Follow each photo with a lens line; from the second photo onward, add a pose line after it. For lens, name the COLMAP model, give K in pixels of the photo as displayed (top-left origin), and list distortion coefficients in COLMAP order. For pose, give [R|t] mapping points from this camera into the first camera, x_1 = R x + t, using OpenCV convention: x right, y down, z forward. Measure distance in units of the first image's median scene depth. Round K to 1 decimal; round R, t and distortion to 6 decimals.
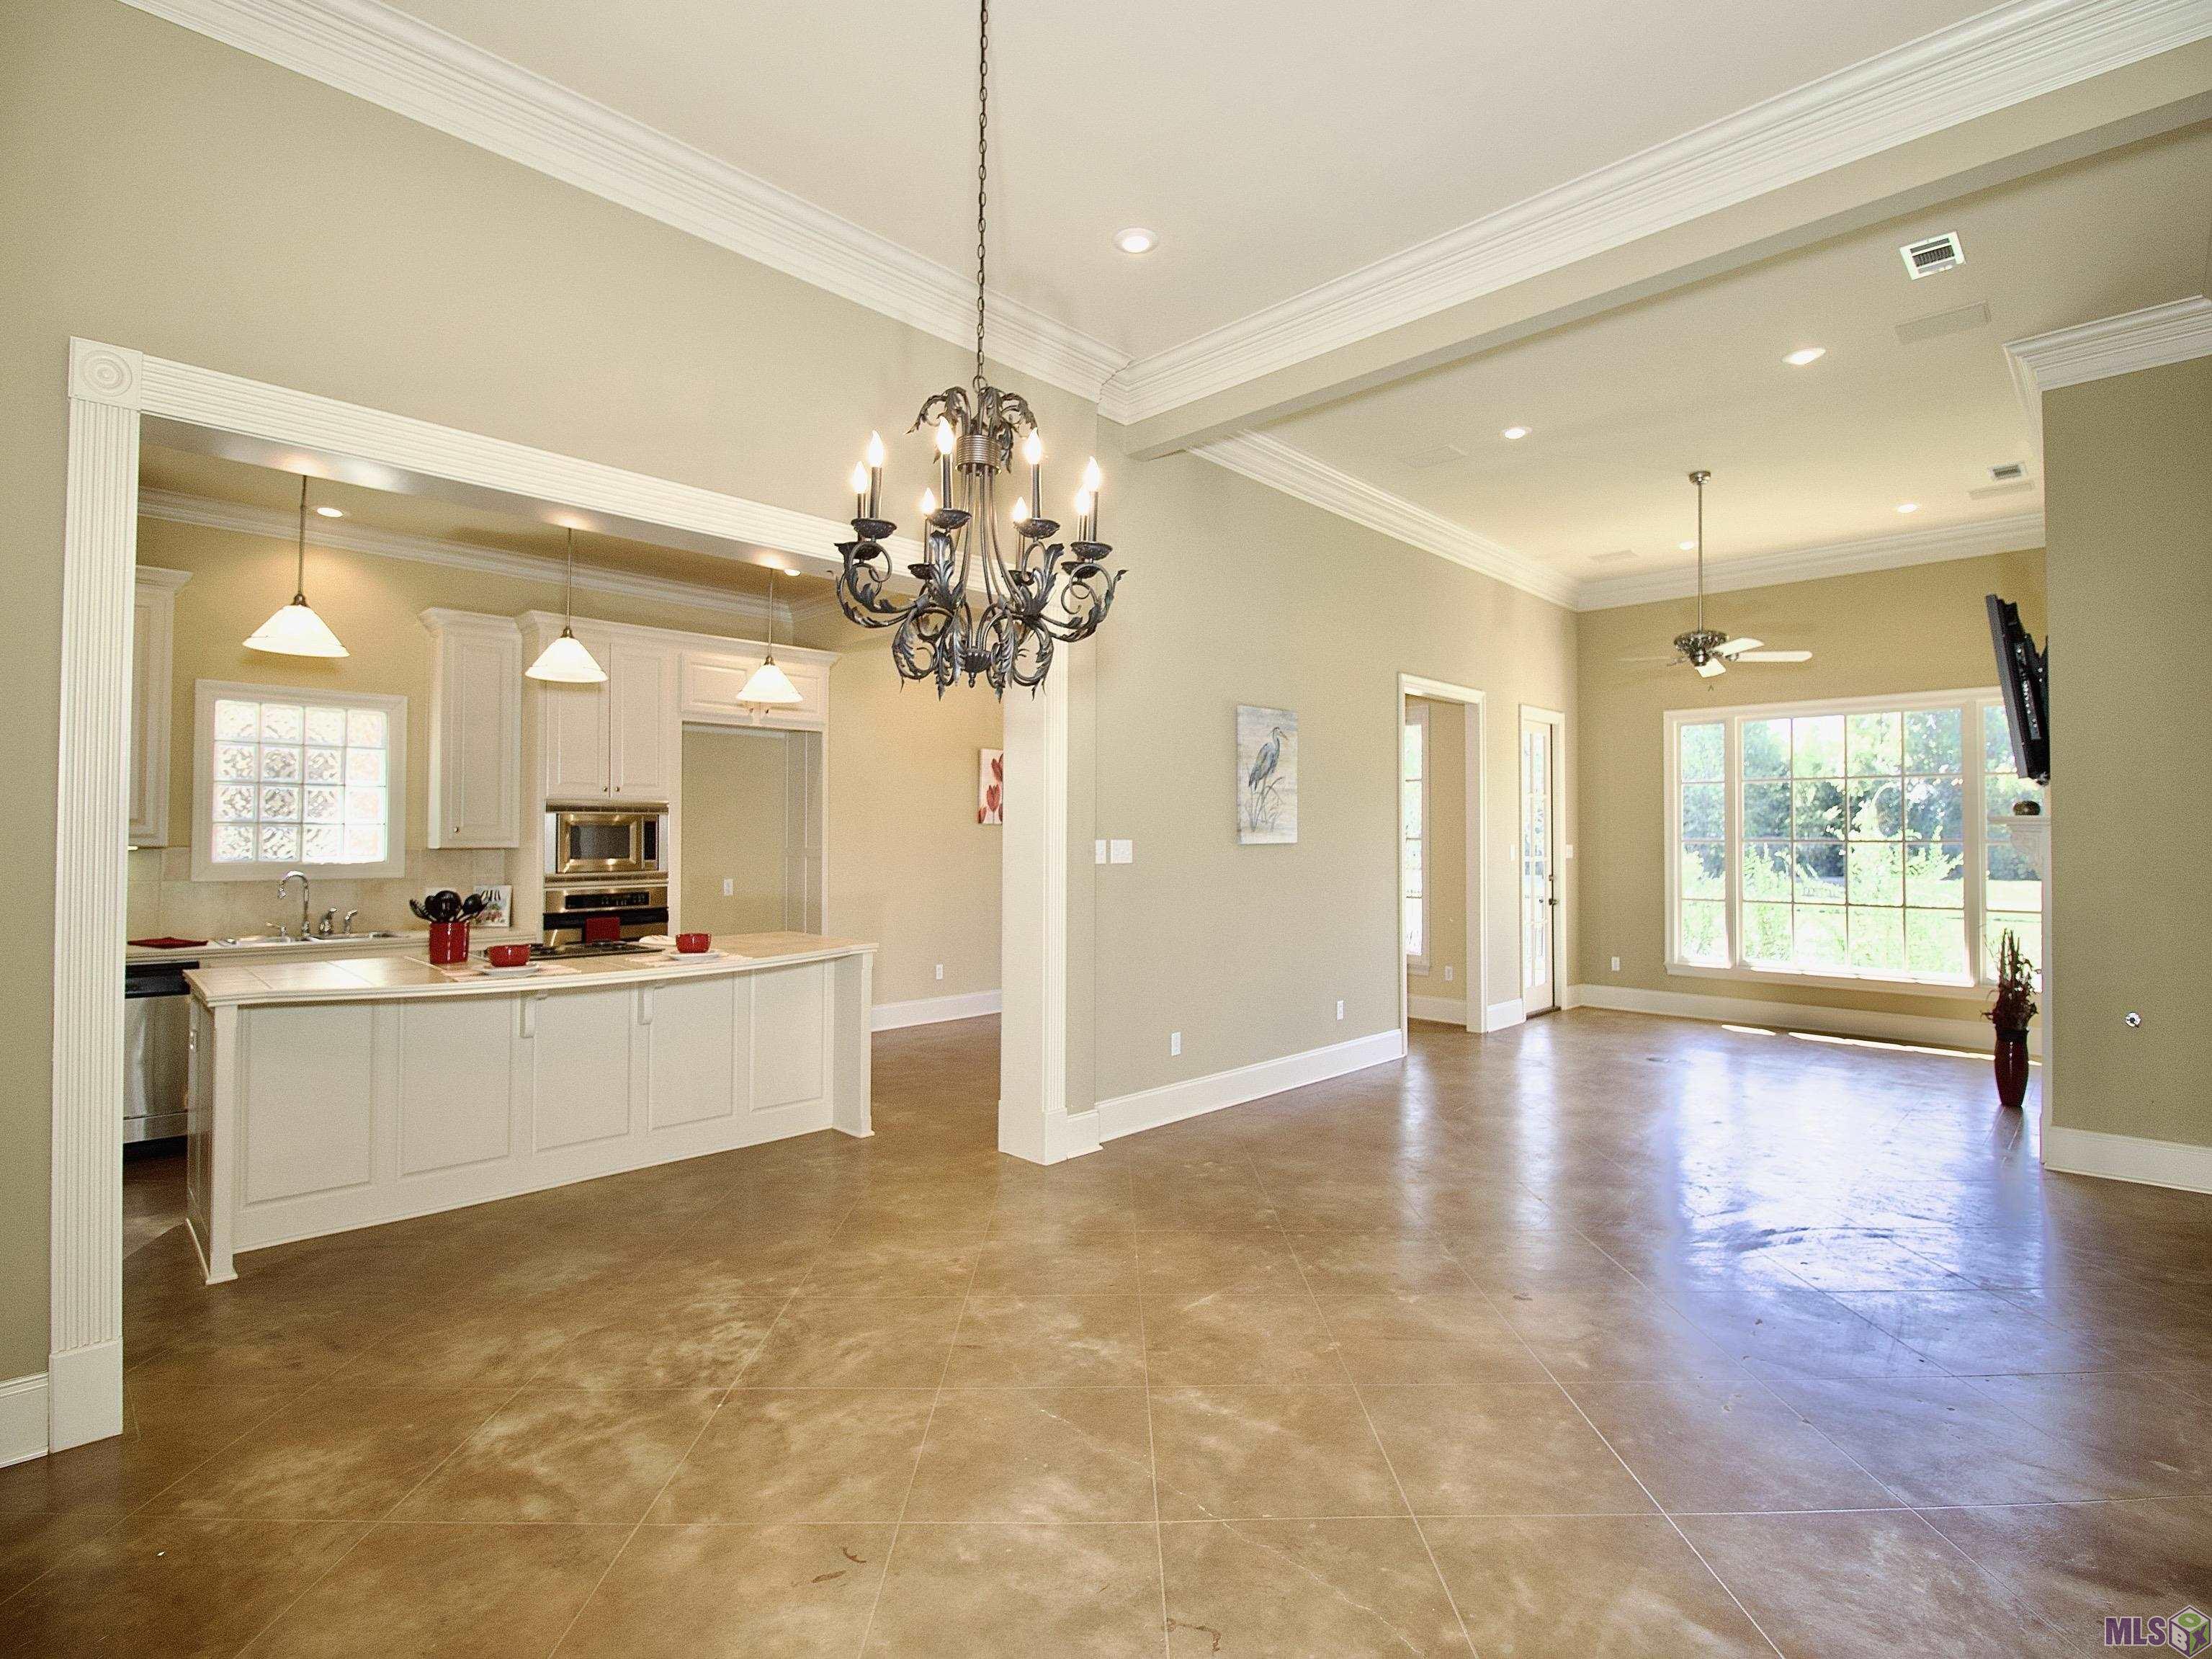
lens RADIAL K [[1065.7, 0, 1130.2], [0, 1065.7, 811.0], [0, 0, 1]] dist [0.000578, -0.011067]
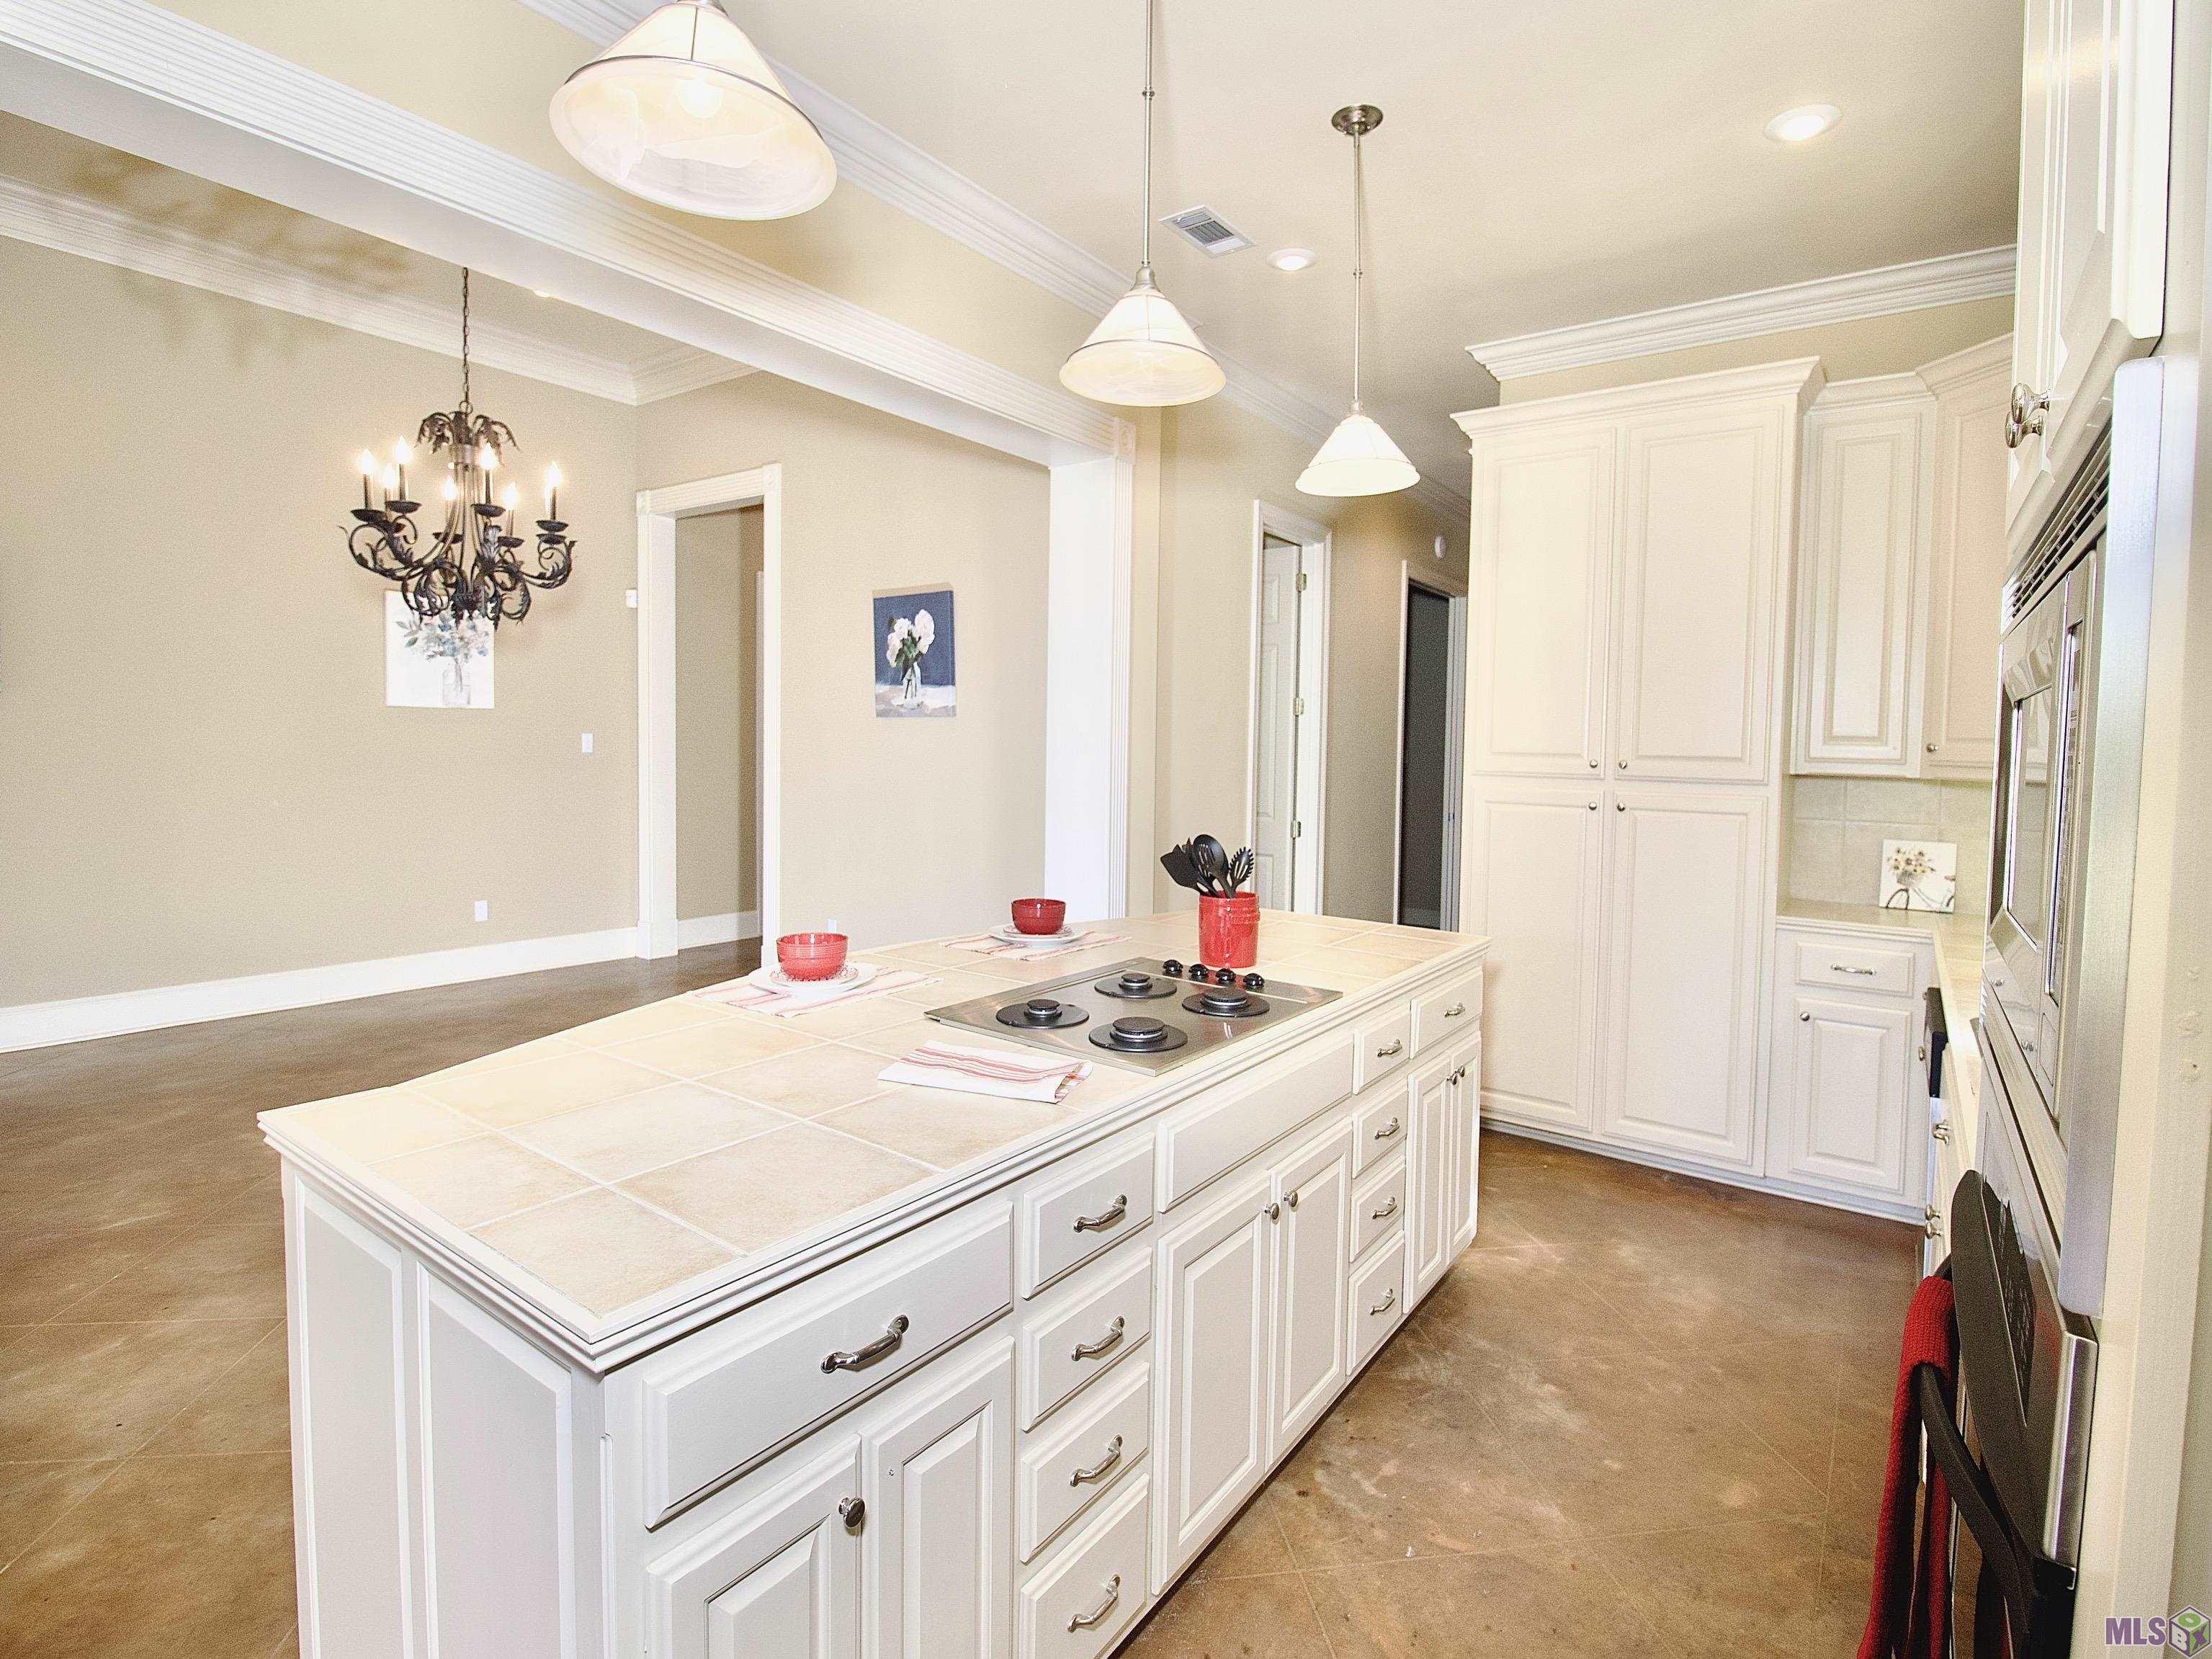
lens RADIAL K [[1065.7, 0, 1130.2], [0, 1065.7, 811.0], [0, 0, 1]] dist [0.000578, -0.011067]
pose [[-0.988735, -0.016943, -0.148714, -0.681955], [-0.024314, 0.998557, 0.047891, 0.036848], [0.147688, 0.050967, -0.987720, 2.109262]]
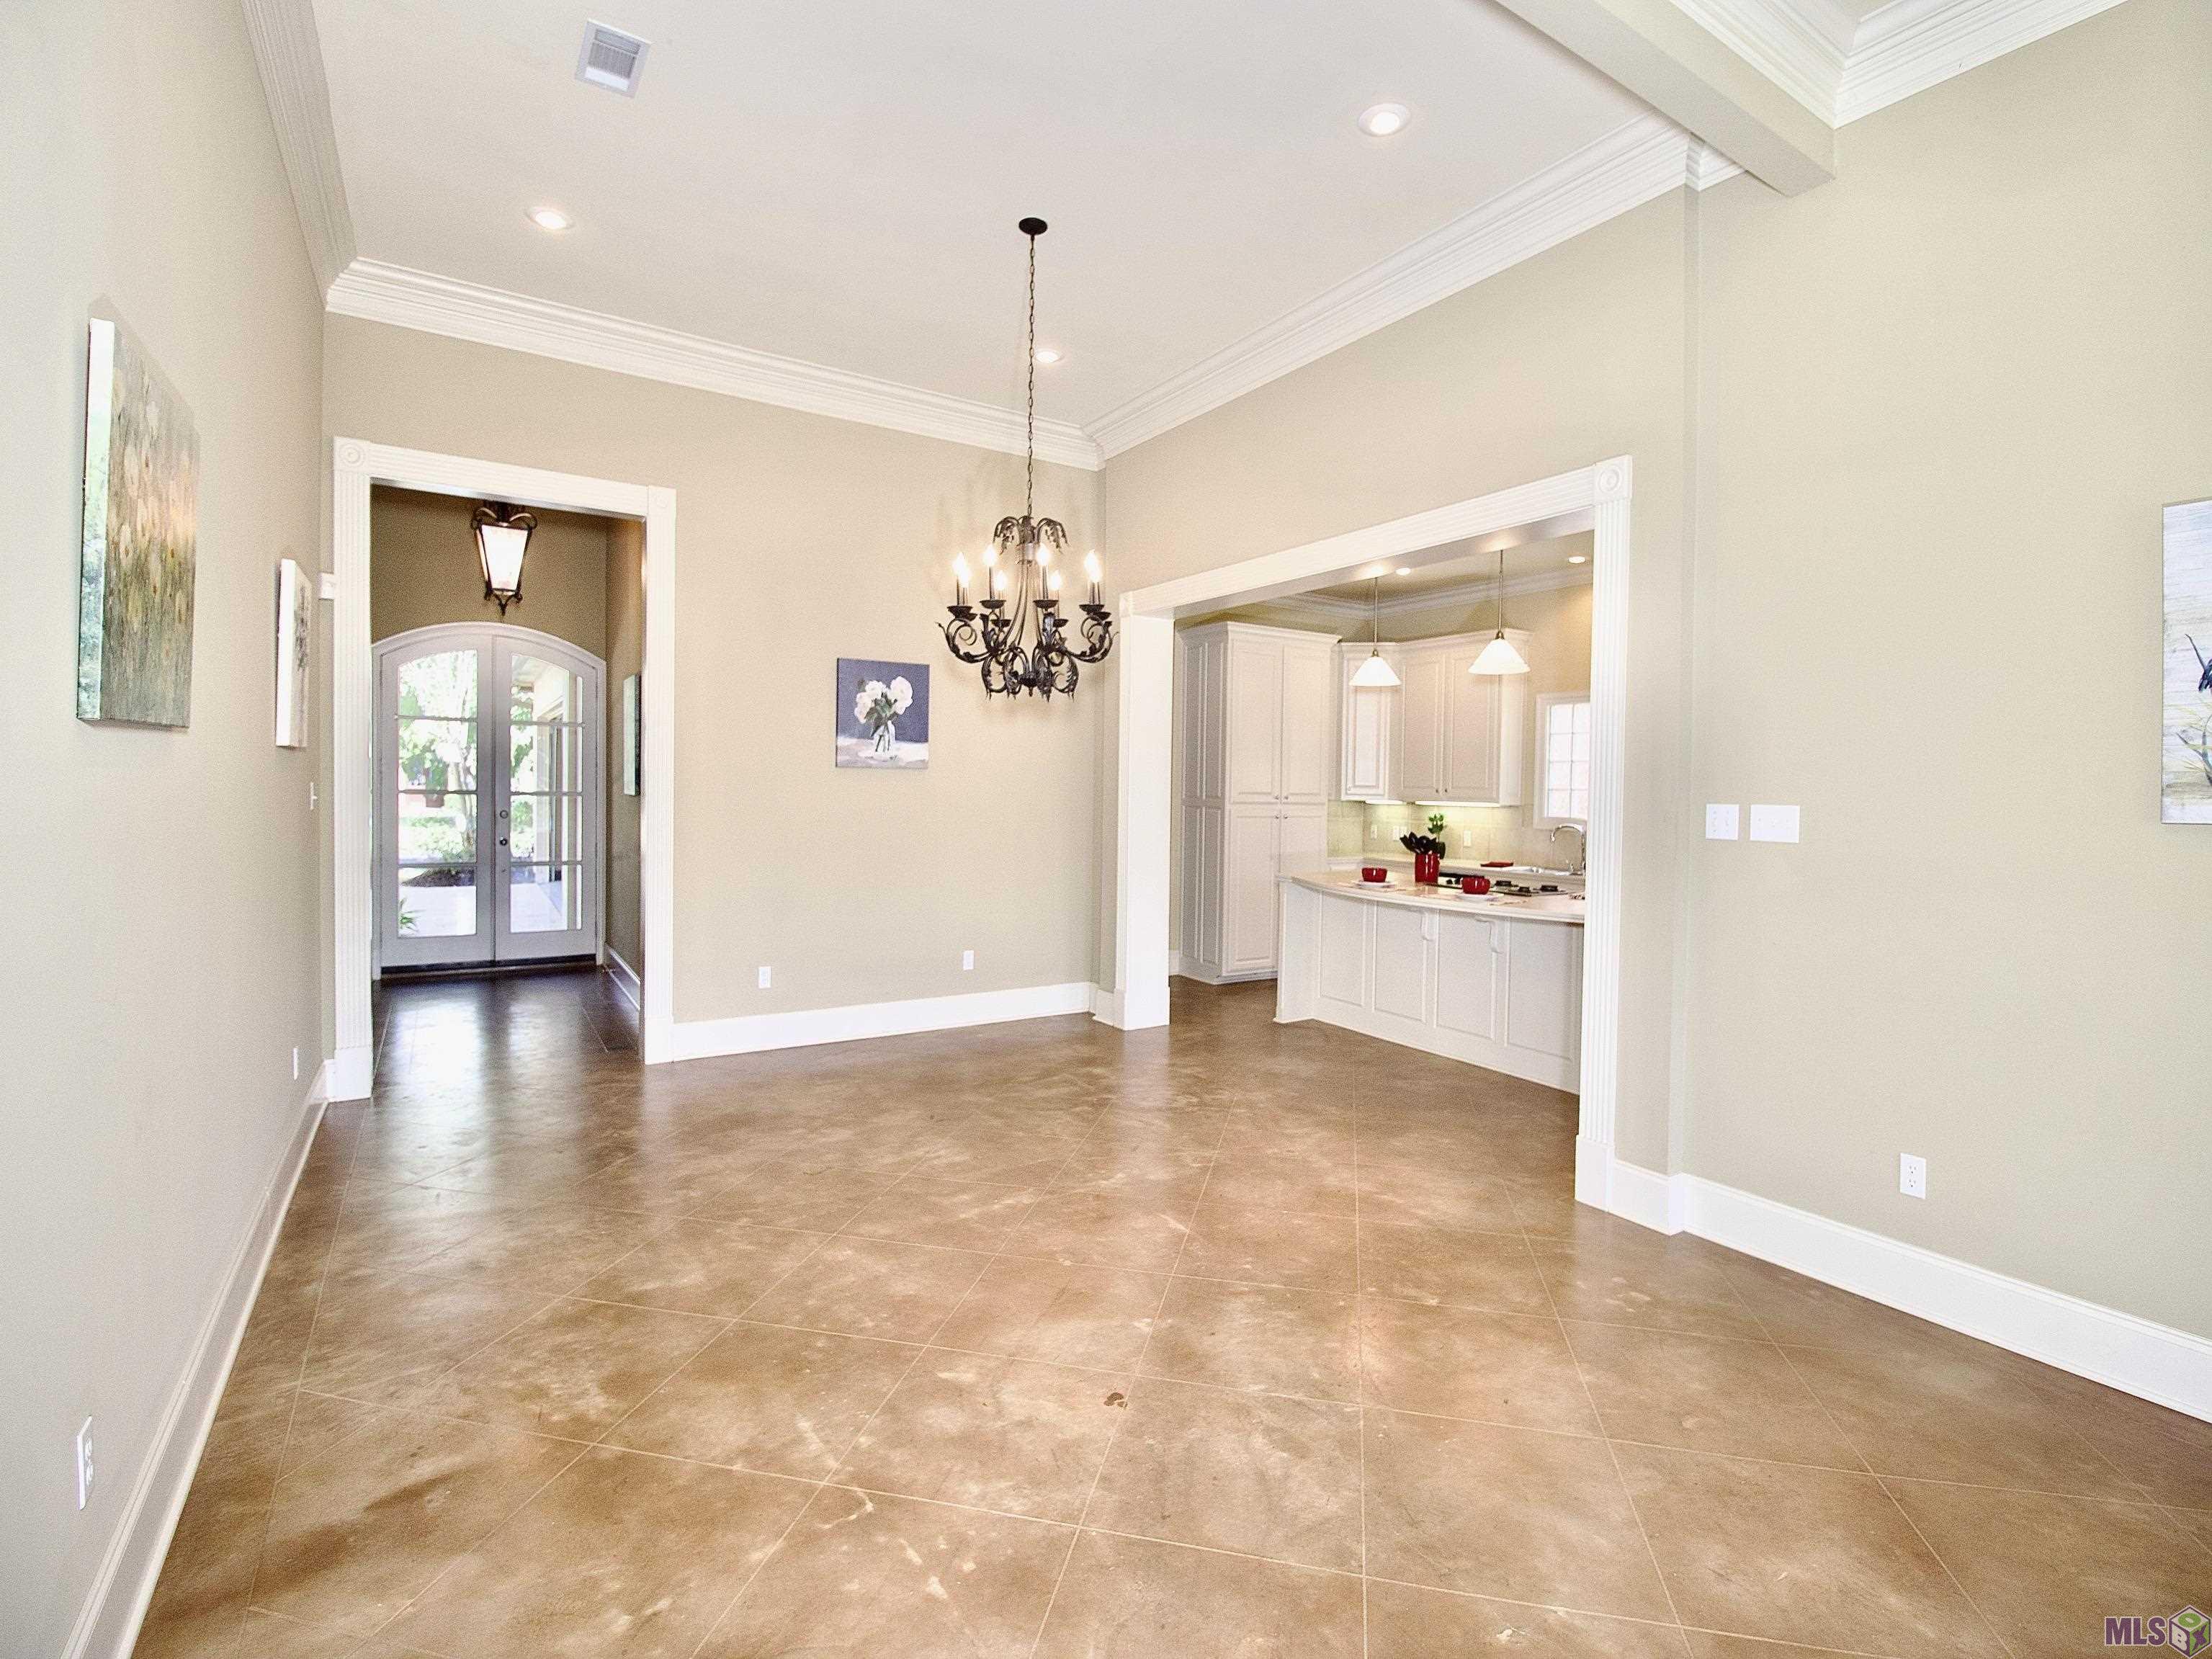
lens RADIAL K [[1027.9, 0, 1106.0], [0, 1027.9, 829.5], [0, 0, 1]] dist [-0.000309, -0.010909]
pose [[-0.241747, 0.029859, -0.969880, 1.117054], [0.004413, 0.999550, 0.029673, 0.035398], [0.970329, 0.002893, -0.241770, 1.229806]]
